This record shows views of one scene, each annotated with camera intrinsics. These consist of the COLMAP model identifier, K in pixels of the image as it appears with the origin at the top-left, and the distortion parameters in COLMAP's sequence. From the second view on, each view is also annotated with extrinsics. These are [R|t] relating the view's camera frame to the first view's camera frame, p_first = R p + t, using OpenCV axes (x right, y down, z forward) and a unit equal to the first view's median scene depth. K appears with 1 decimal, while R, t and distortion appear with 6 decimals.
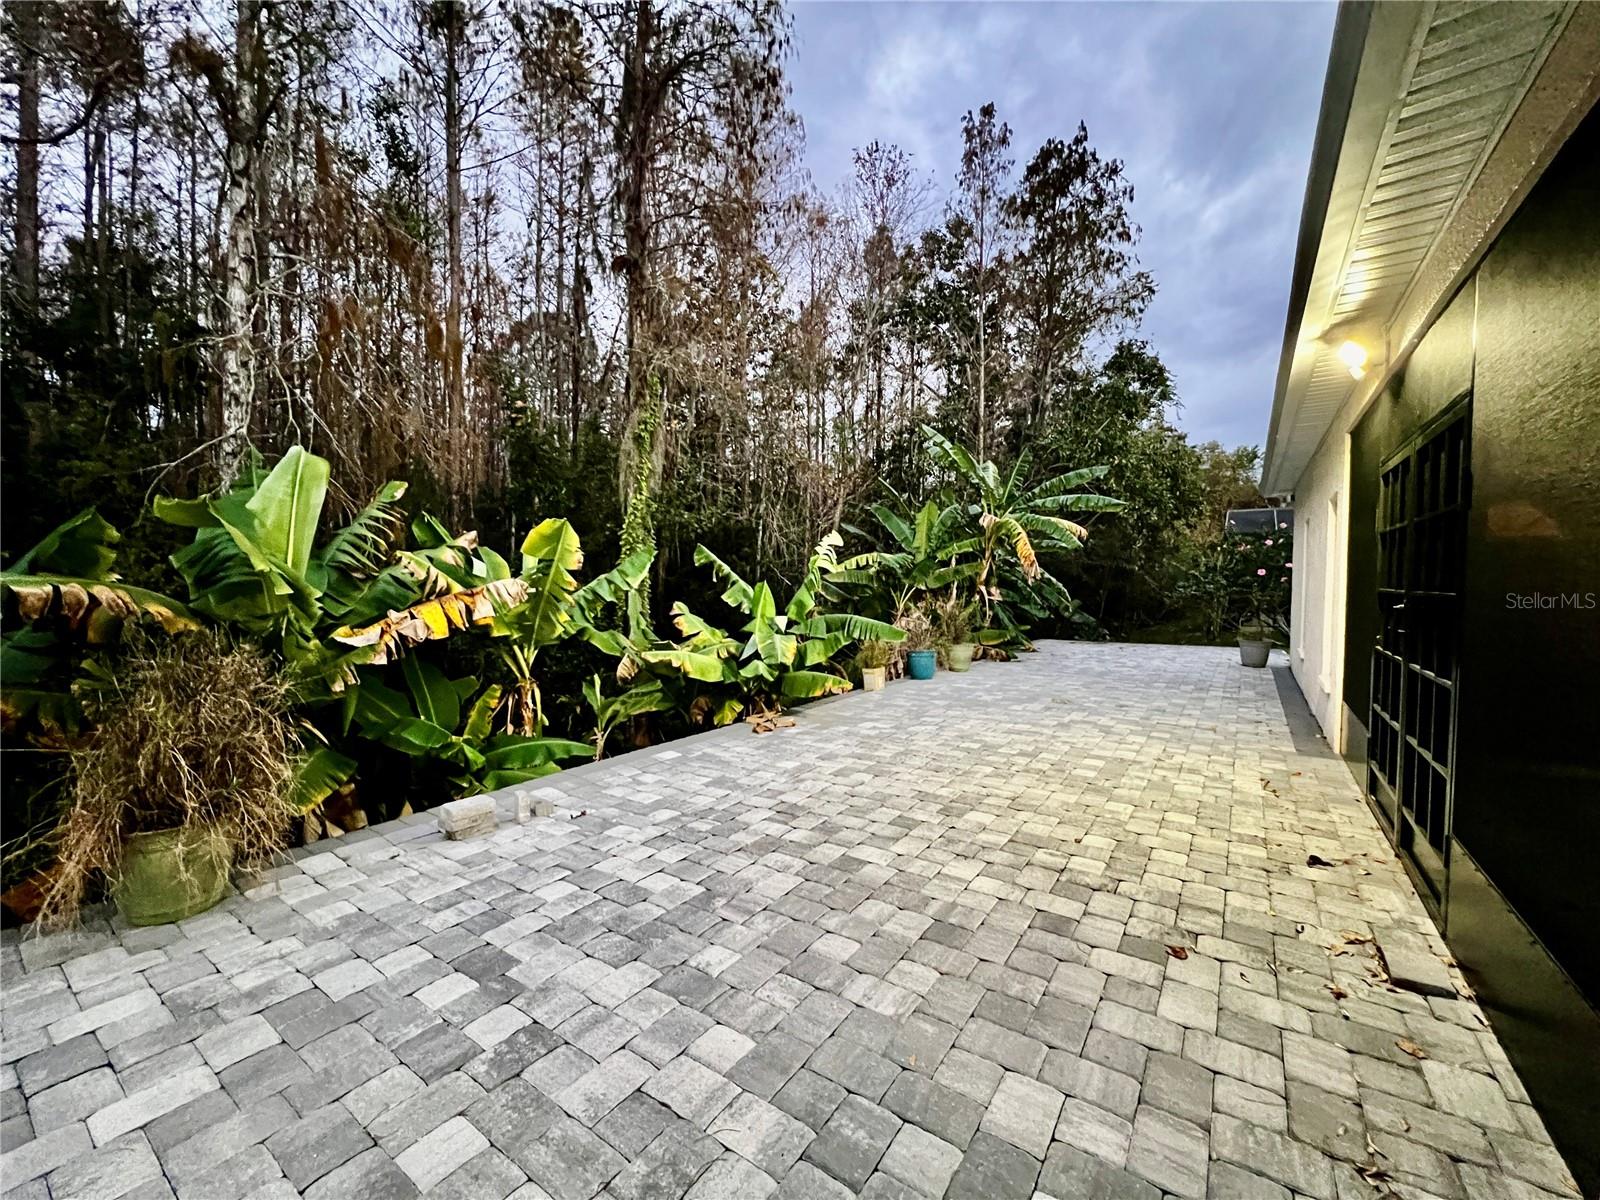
lens RADIAL K [[638.4, 0, 800.0], [0, 638.4, 600.0], [0, 0, 1]] dist [0.000905, -0.000153]
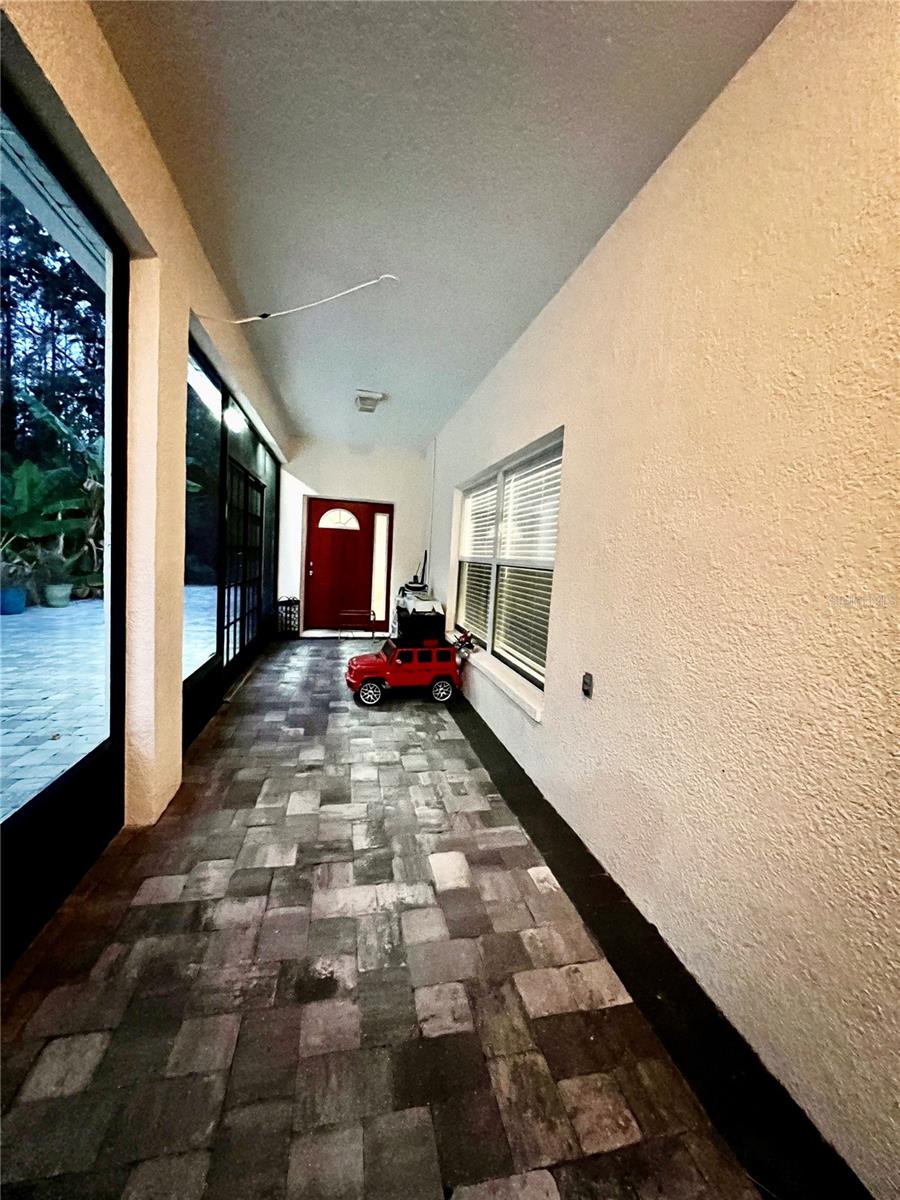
lens RADIAL K [[480.0, 0, 450.0], [0, 480.0, 600.0], [0, 0, 1]] dist [-0.000684, 0.000127]
pose [[0.677126, -0.022638, 0.735519, 0.072769], [-0.038731, 0.997045, 0.066343, 0.007338], [-0.734847, -0.073410, 0.674248, -0.139118]]
